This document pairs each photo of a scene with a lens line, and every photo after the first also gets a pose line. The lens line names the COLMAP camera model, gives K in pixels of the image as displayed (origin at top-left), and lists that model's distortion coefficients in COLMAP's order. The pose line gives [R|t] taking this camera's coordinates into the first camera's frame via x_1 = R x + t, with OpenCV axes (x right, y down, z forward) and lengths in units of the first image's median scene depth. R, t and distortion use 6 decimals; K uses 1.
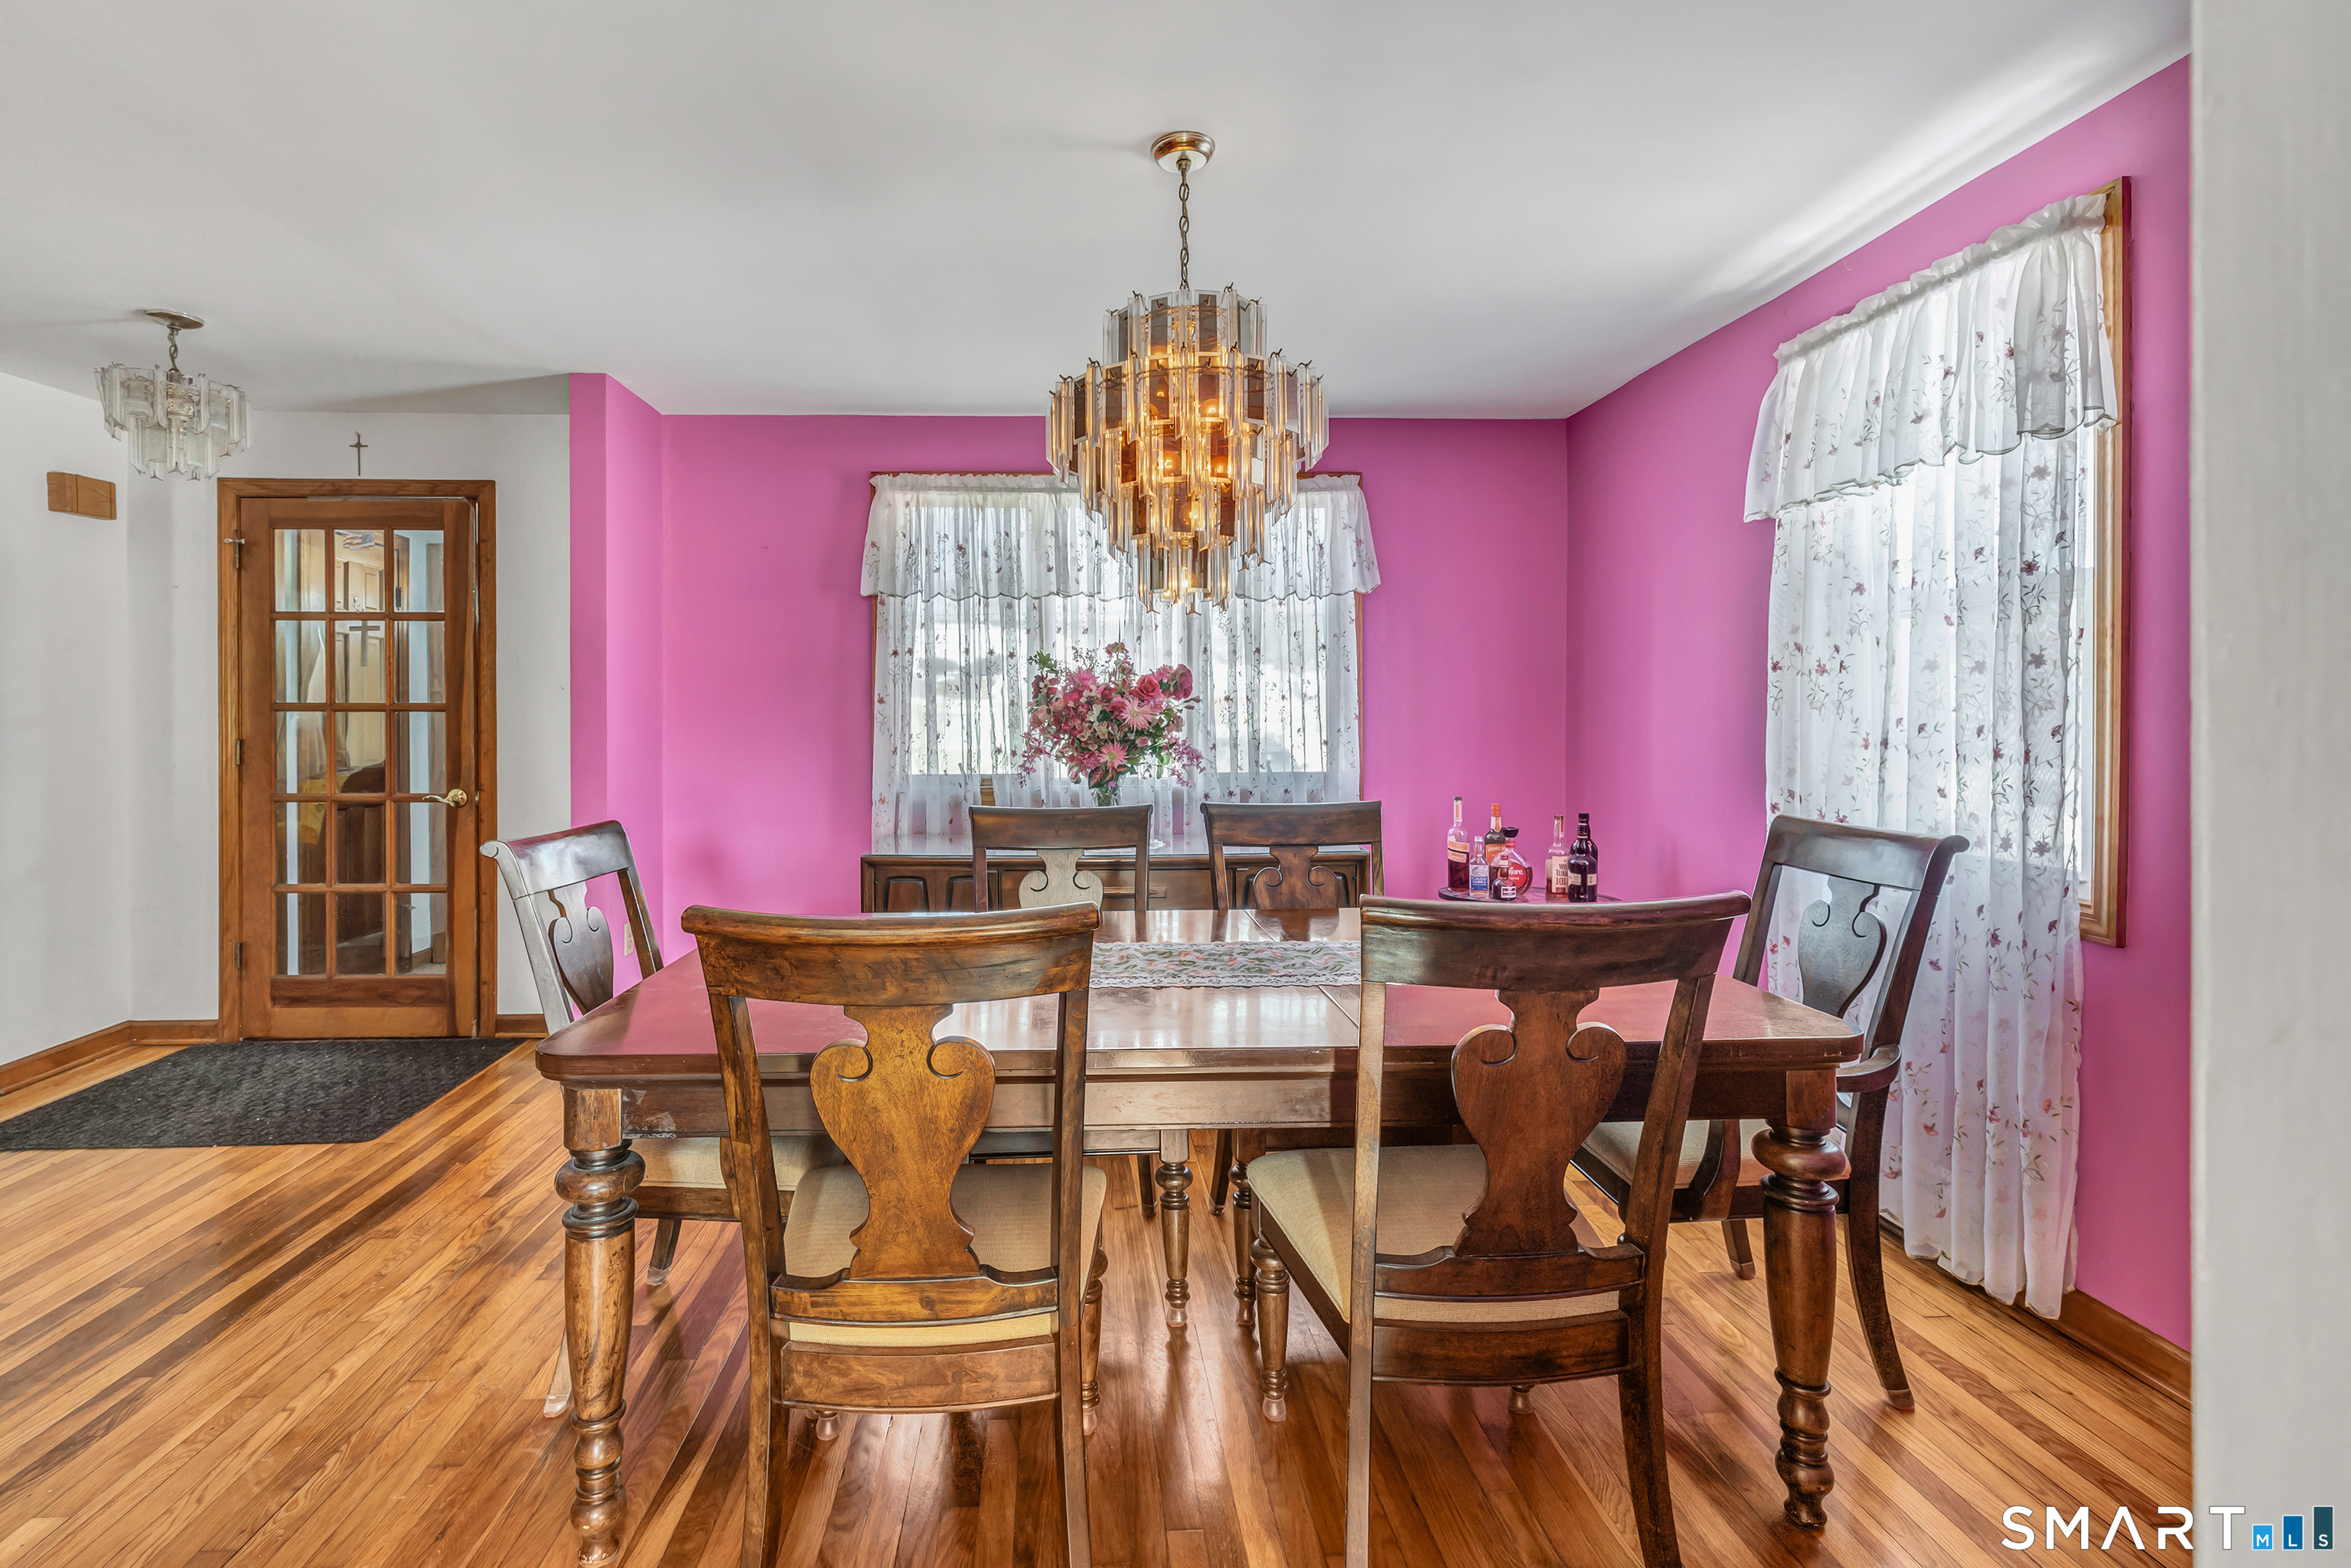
lens RADIAL K [[1057.5, 0, 1099.2], [0, 1057.5, 723.2], [0, 0, 1]] dist [0.000568, 0.001815]
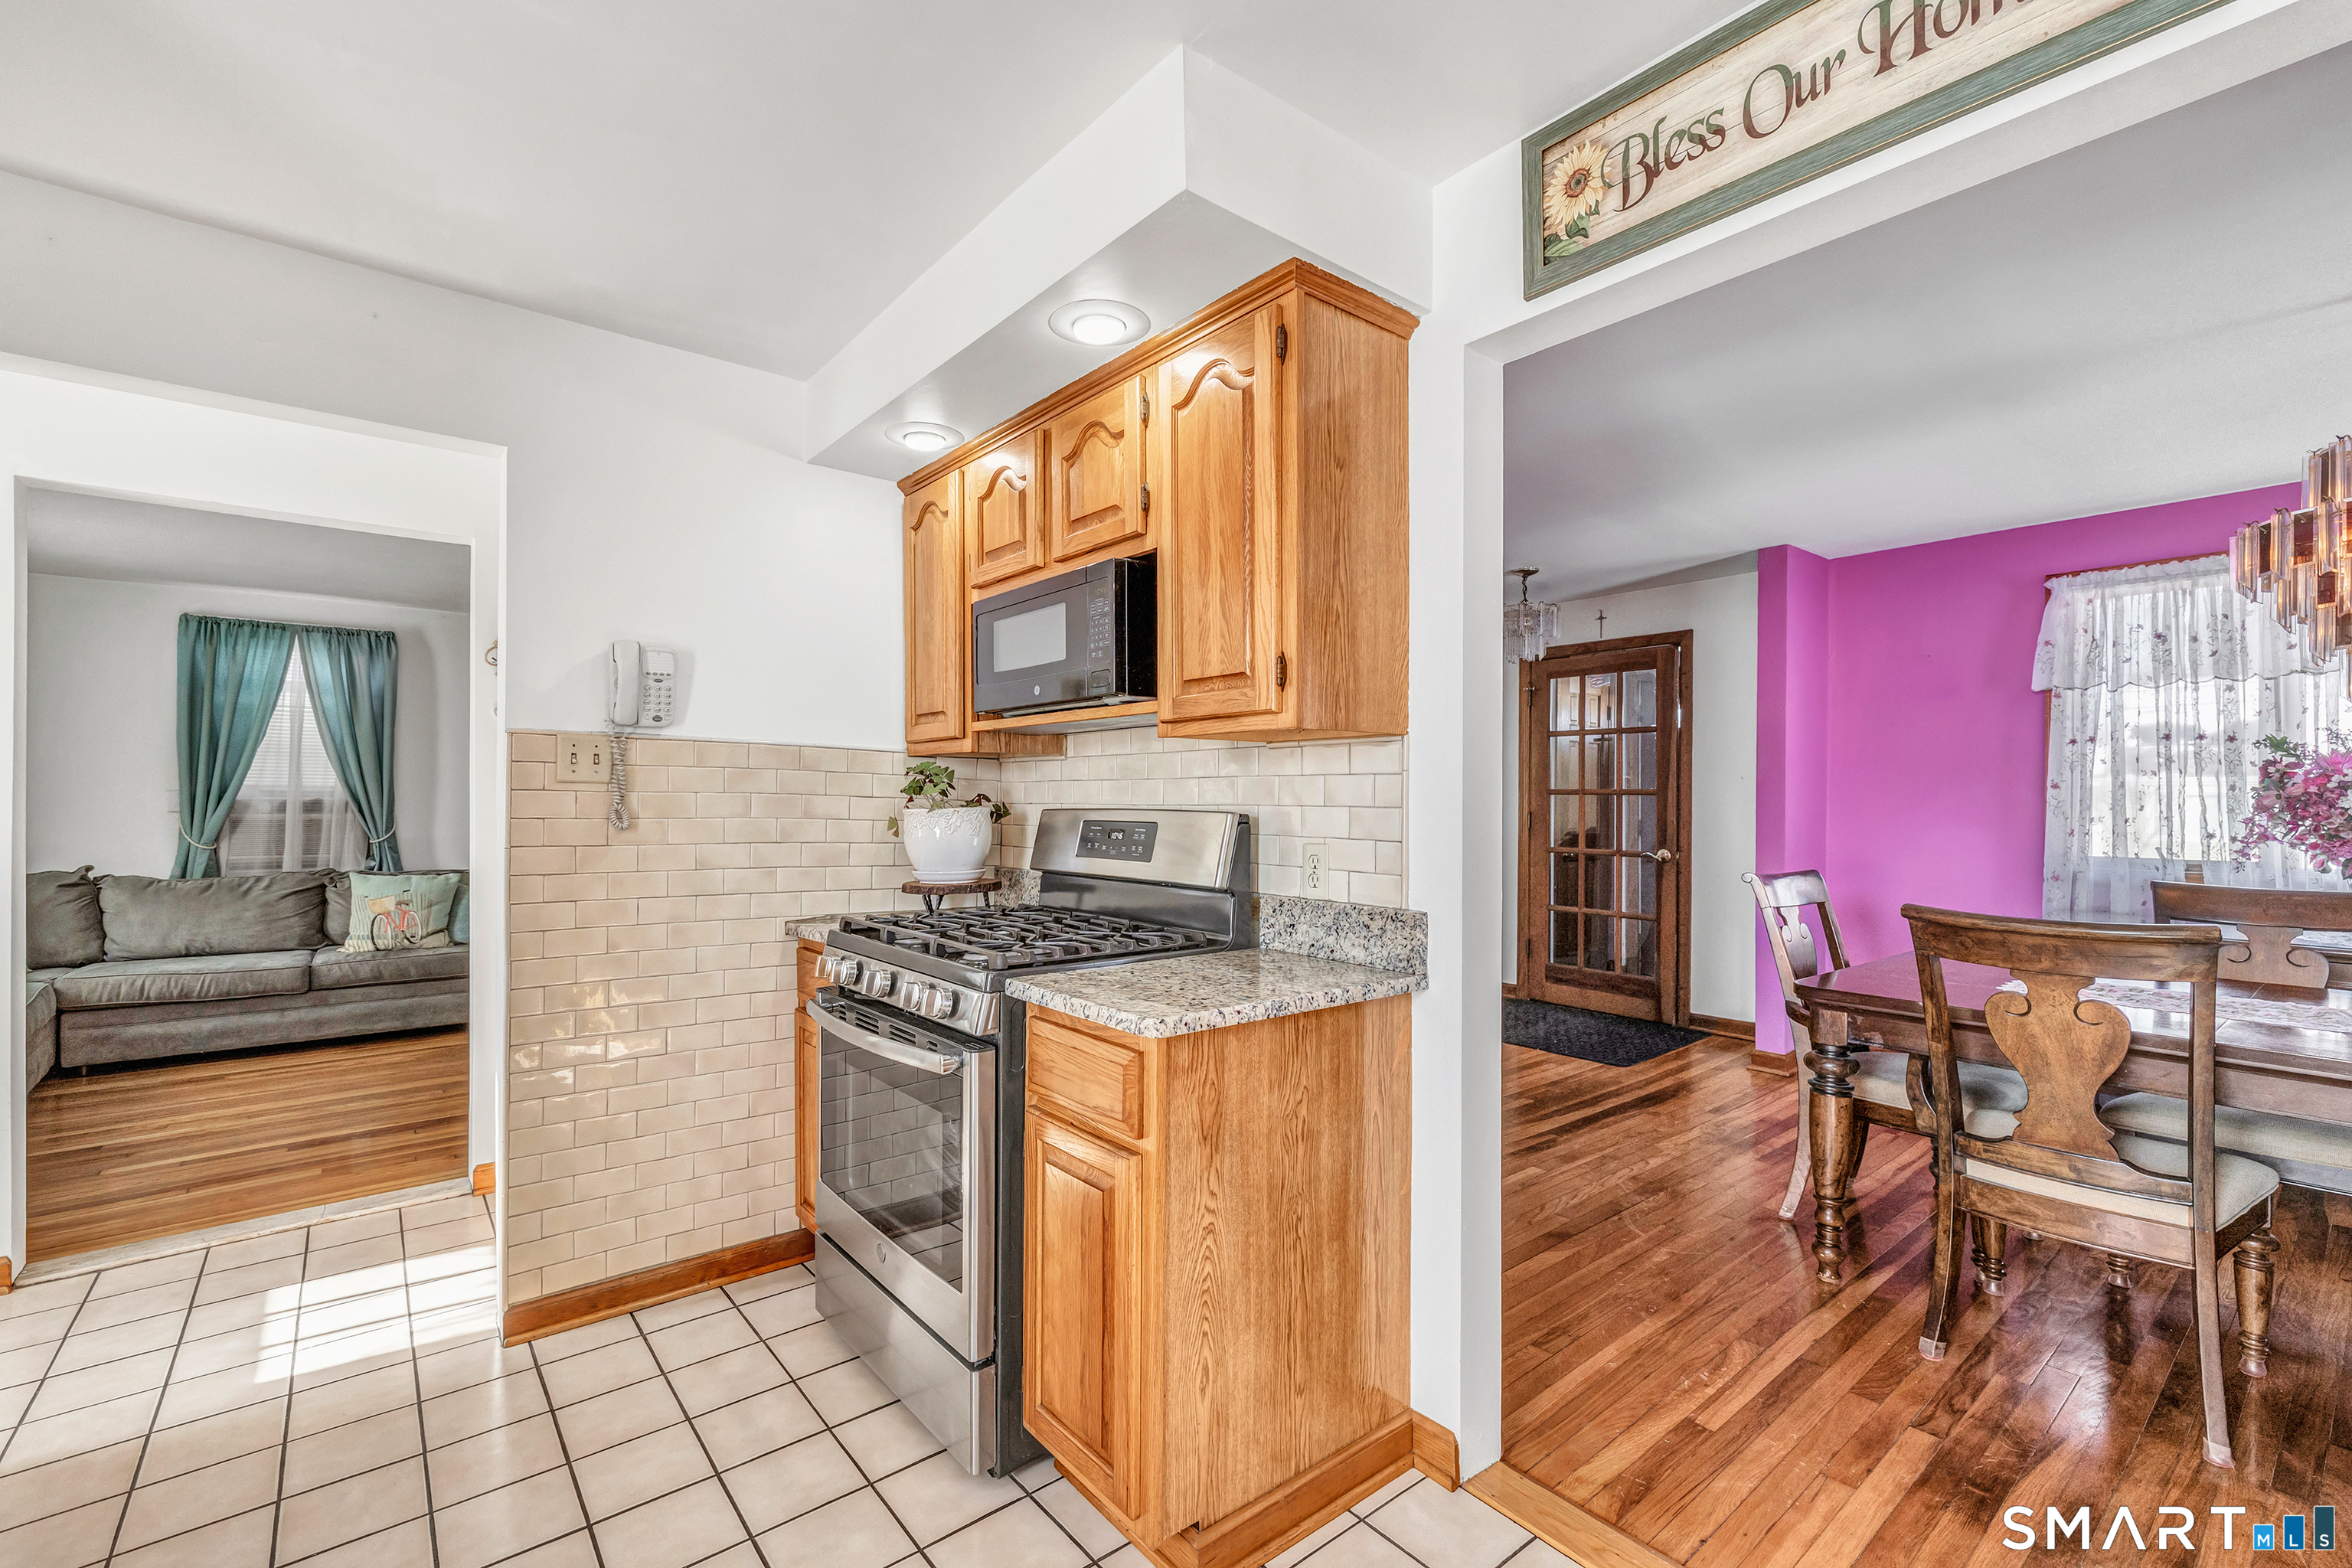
lens RADIAL K [[1000.7, 0, 1158.7], [0, 1000.7, 798.8], [0, 0, 1]] dist [-0.000785, 0.001732]
pose [[0.588211, 0.006101, -0.808685, 0.138593], [-0.009671, 0.999953, 0.000510, -0.000149], [0.808650, 0.007521, 0.588242, -0.576823]]
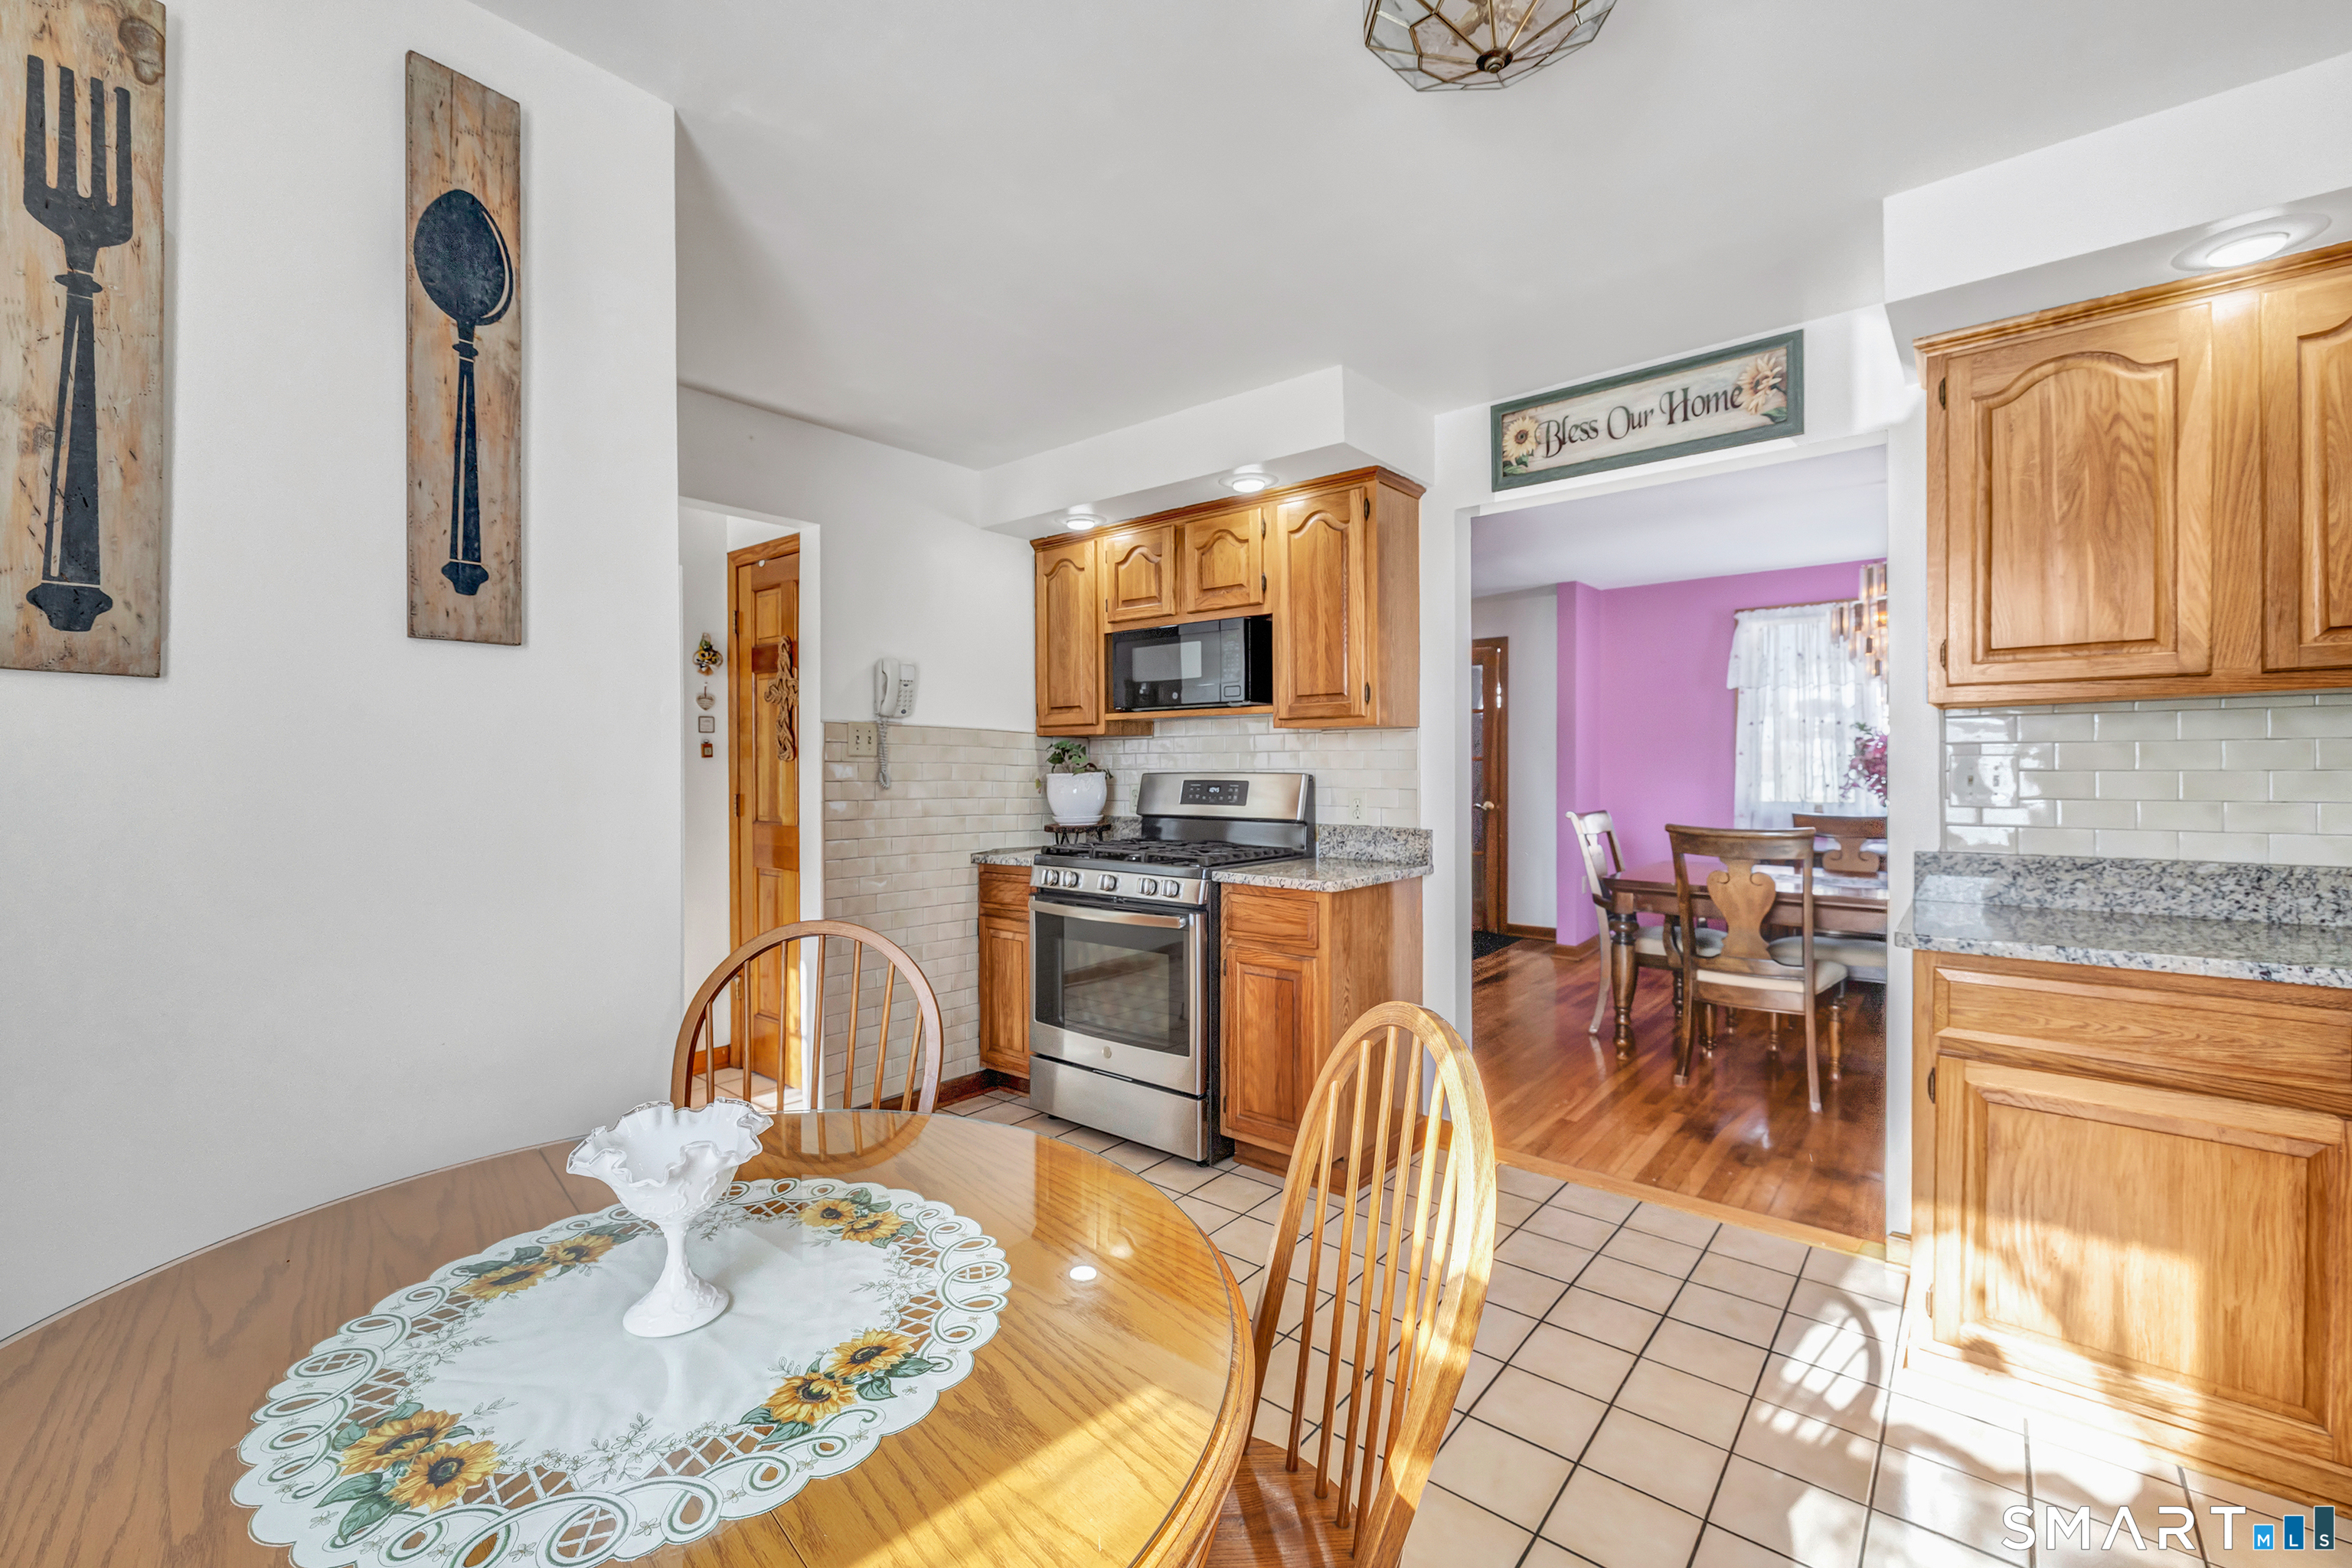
lens RADIAL K [[1000.7, 0, 1163.2], [0, 1000.7, 769.2], [0, 0, 1]] dist [-0.000785, 0.001732]
pose [[0.741111, 0.005102, -0.671363, 0.273879], [-0.003778, 0.999987, 0.003430, 0.001353], [0.671372, -0.000005, 0.741121, -1.199621]]
